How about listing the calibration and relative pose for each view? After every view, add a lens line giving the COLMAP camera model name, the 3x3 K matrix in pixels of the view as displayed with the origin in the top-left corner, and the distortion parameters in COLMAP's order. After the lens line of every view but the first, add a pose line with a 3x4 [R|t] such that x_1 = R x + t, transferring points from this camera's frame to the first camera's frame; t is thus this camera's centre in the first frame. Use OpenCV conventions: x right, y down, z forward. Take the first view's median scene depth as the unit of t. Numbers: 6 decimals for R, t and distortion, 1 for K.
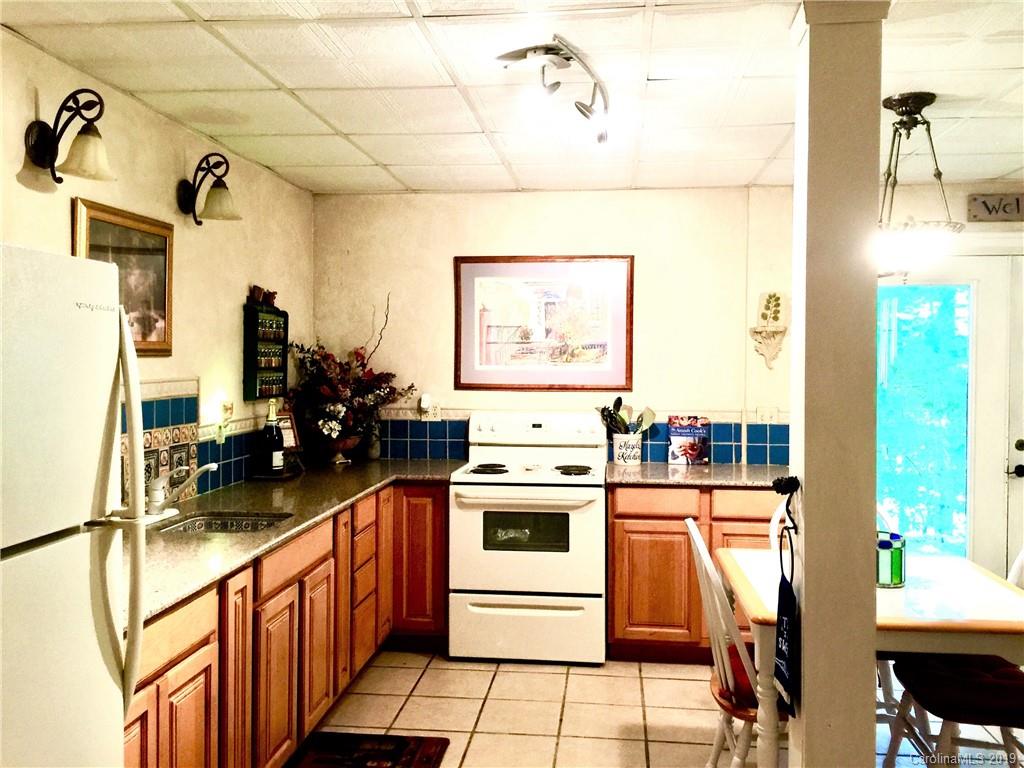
lens RADIAL K [[876.8, 0, 510.4], [0, 876.8, 381.0], [0, 0, 1]] dist [0.077249, -0.099934]
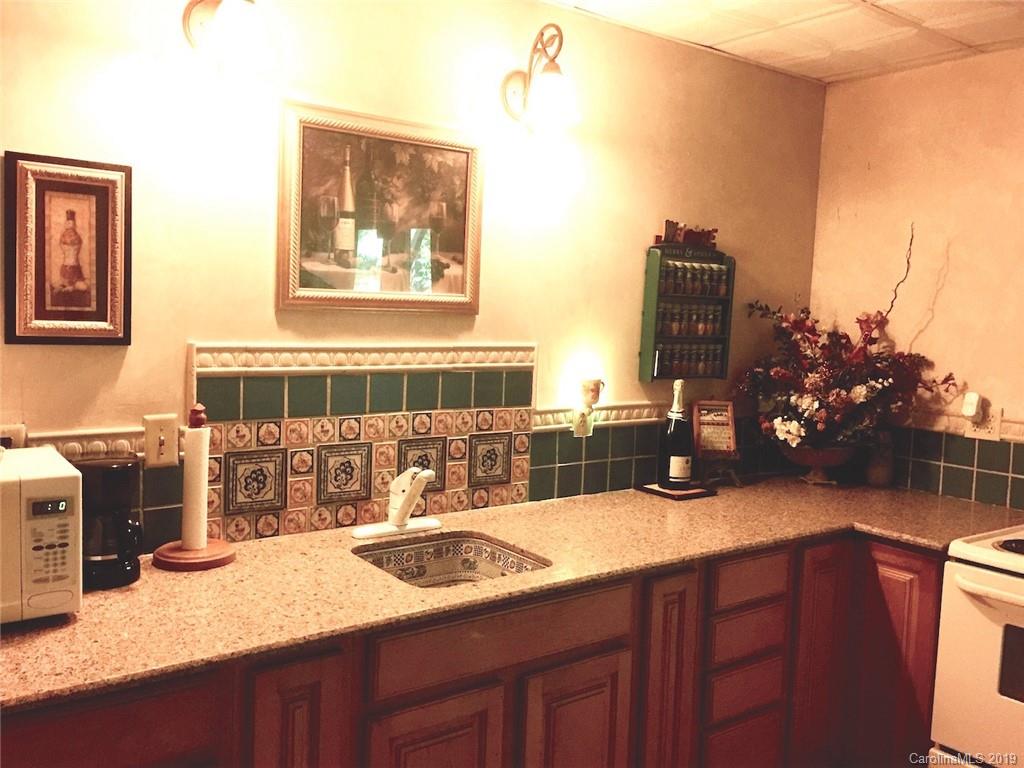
lens RADIAL K [[876.8, 0, 515.1], [0, 876.8, 375.6], [0, 0, 1]] dist [0.077249, -0.099934]
pose [[0.705768, 0.093223, -0.702283, 0.142999], [-0.062141, 0.995630, 0.069714, -0.027049], [0.705712, -0.005562, 0.708477, 0.439169]]
